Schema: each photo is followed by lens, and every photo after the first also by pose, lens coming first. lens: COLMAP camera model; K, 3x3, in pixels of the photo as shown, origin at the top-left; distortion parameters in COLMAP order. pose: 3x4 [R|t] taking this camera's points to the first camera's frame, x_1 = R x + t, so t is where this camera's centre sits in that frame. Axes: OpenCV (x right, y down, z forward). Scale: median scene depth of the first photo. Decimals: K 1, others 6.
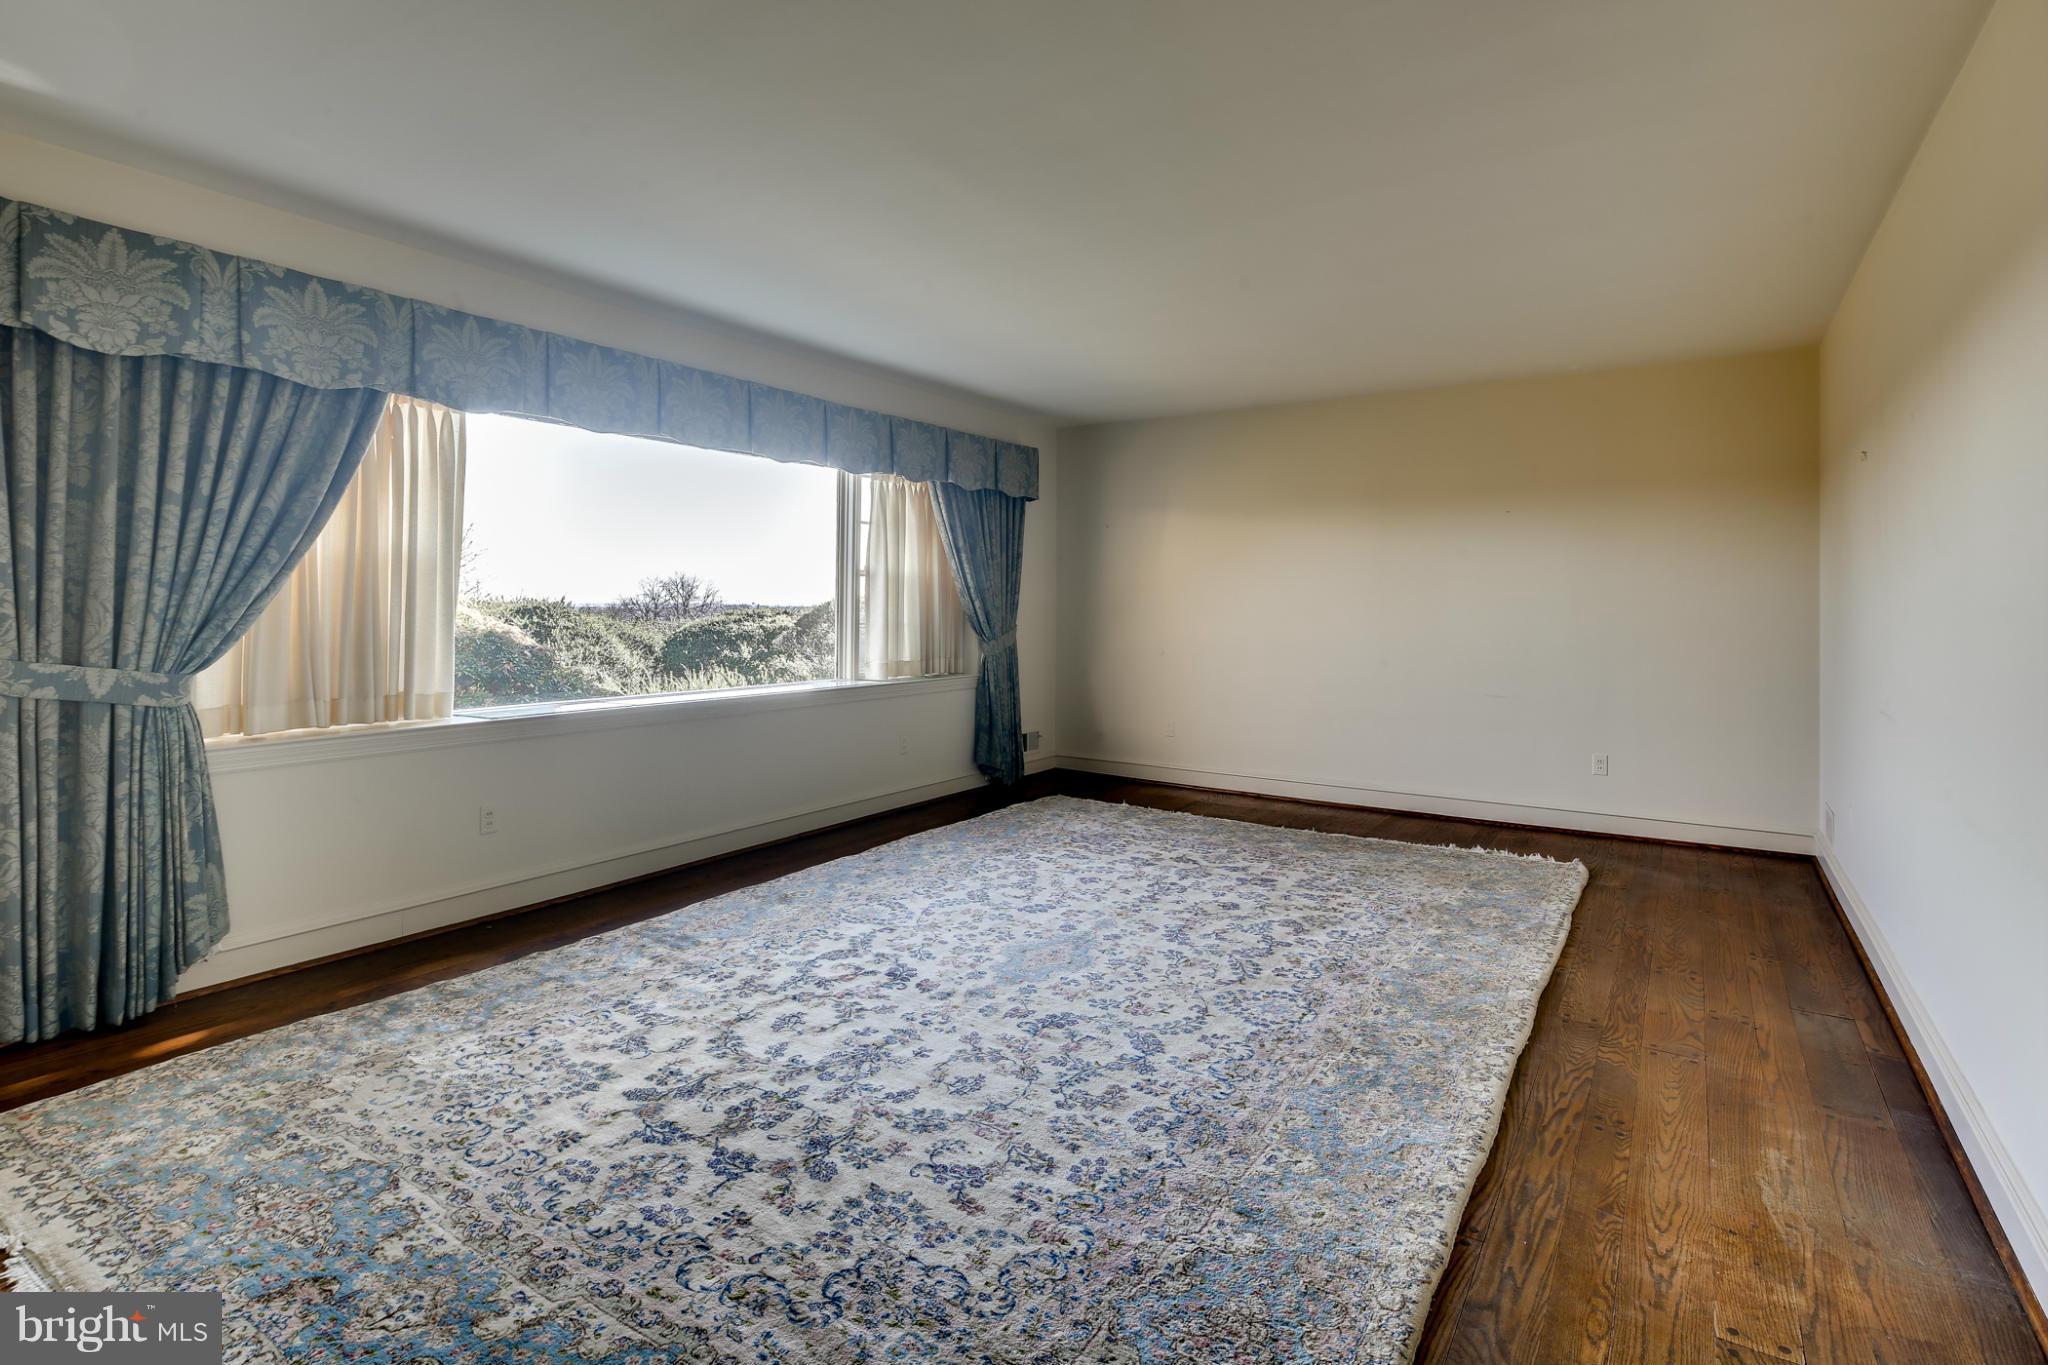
lens RADIAL K [[1003.3, 0, 1018.7], [0, 1003.3, 594.5], [0, 0, 1]] dist [-0.001693, -0.000783]
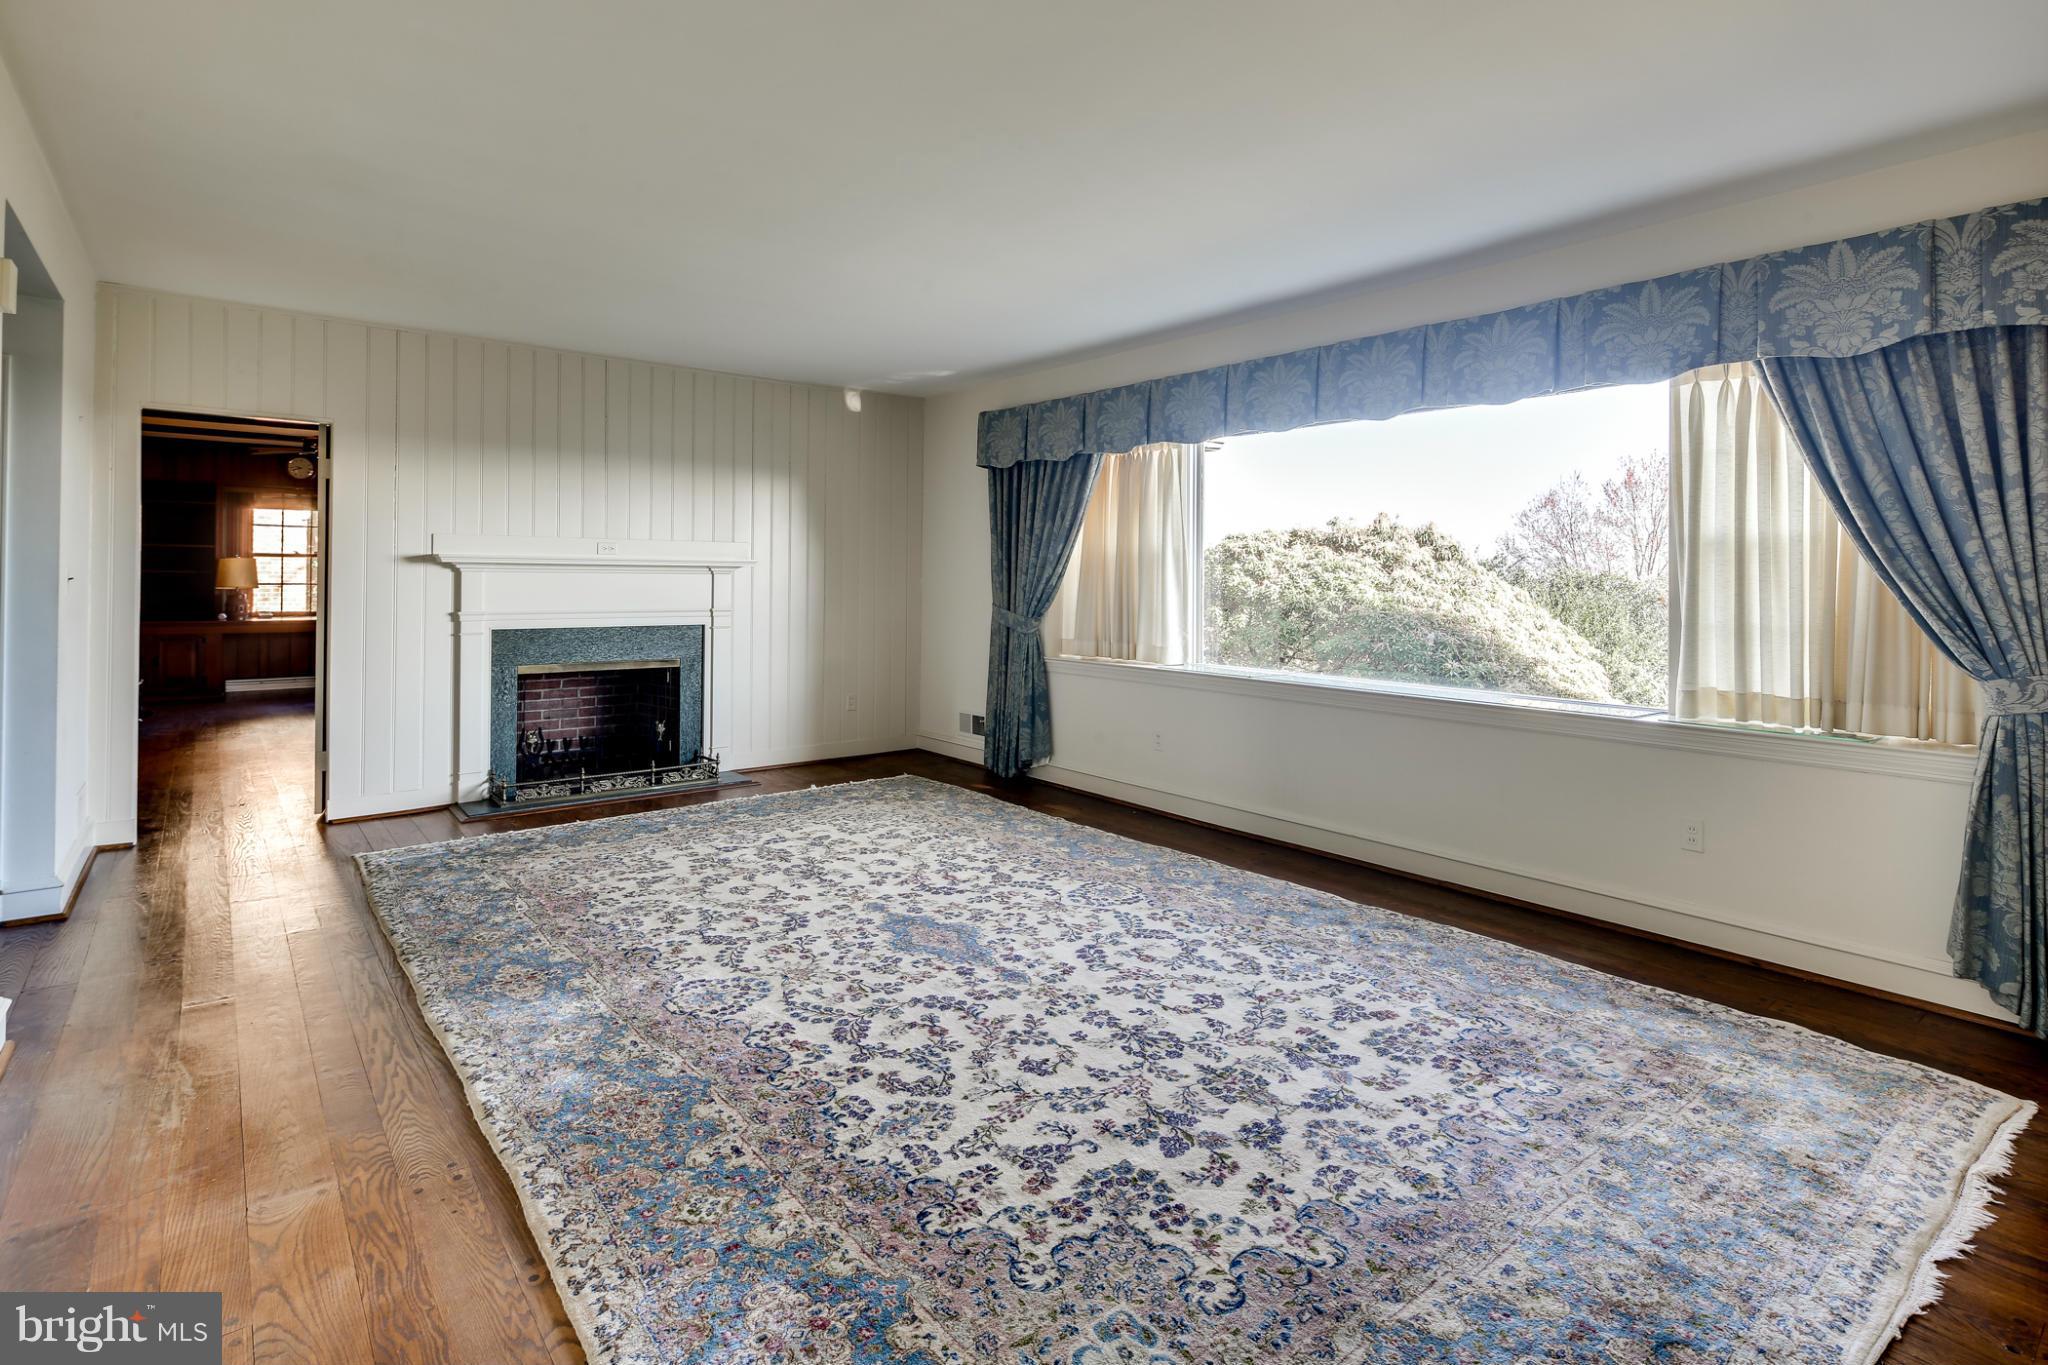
lens RADIAL K [[1003.3, 0, 1010.9], [0, 1003.3, 546.8], [0, 0, 1]] dist [-0.001693, -0.000783]
pose [[-0.304201, -0.040814, -0.951733, 0.912395], [-0.008305, 0.999157, -0.040193, 0.015473], [0.952572, -0.004323, -0.304284, 1.305754]]
